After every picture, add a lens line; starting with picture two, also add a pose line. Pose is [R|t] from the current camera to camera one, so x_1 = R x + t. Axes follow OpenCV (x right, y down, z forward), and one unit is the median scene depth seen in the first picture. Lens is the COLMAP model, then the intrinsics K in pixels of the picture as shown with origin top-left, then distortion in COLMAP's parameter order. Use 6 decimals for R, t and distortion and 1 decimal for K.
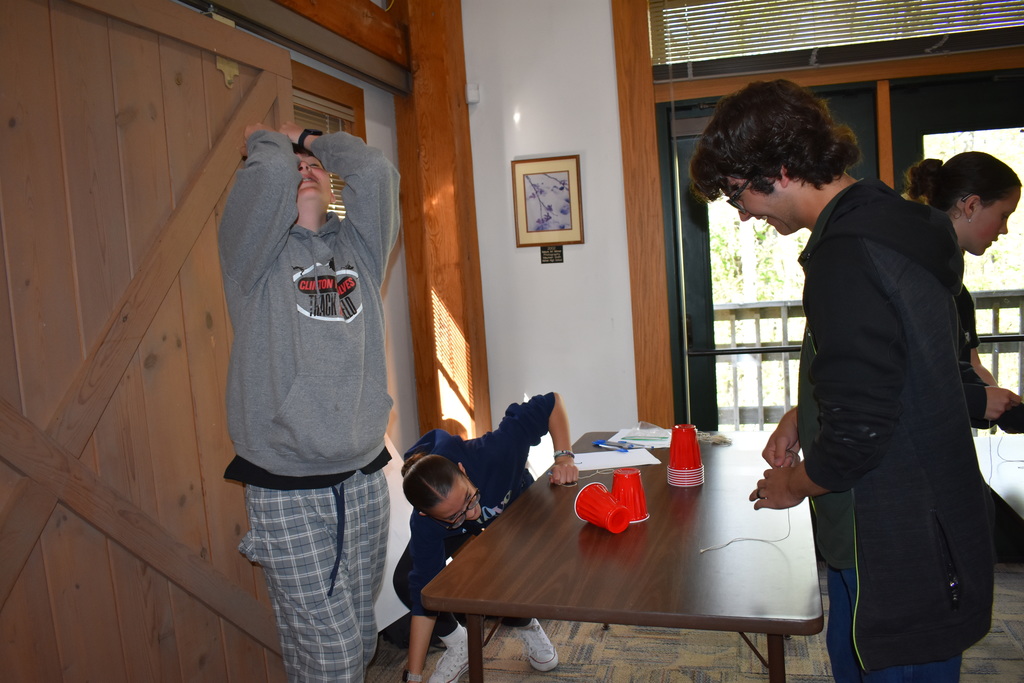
lens RADIAL K [[823.2, 0, 513.0], [0, 823.2, 326.7], [0, 0, 1]] dist [-0.062845, 0.000622]
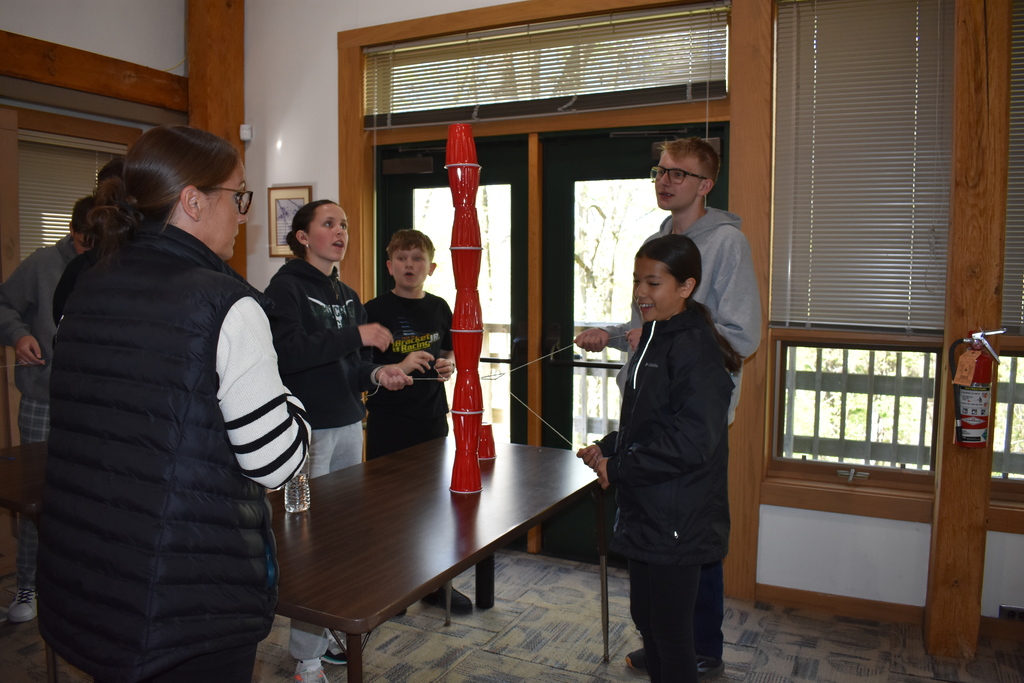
lens RADIAL K [[825.7, 0, 512.0], [0, 825.7, 341.5], [0, 0, 1]] dist [-0.059626, 0.003001]
pose [[0.975103, 0.089756, -0.202775, 0.636762], [-0.086928, 0.995953, 0.022827, -0.029326], [0.204004, -0.004632, 0.978959, -0.149737]]
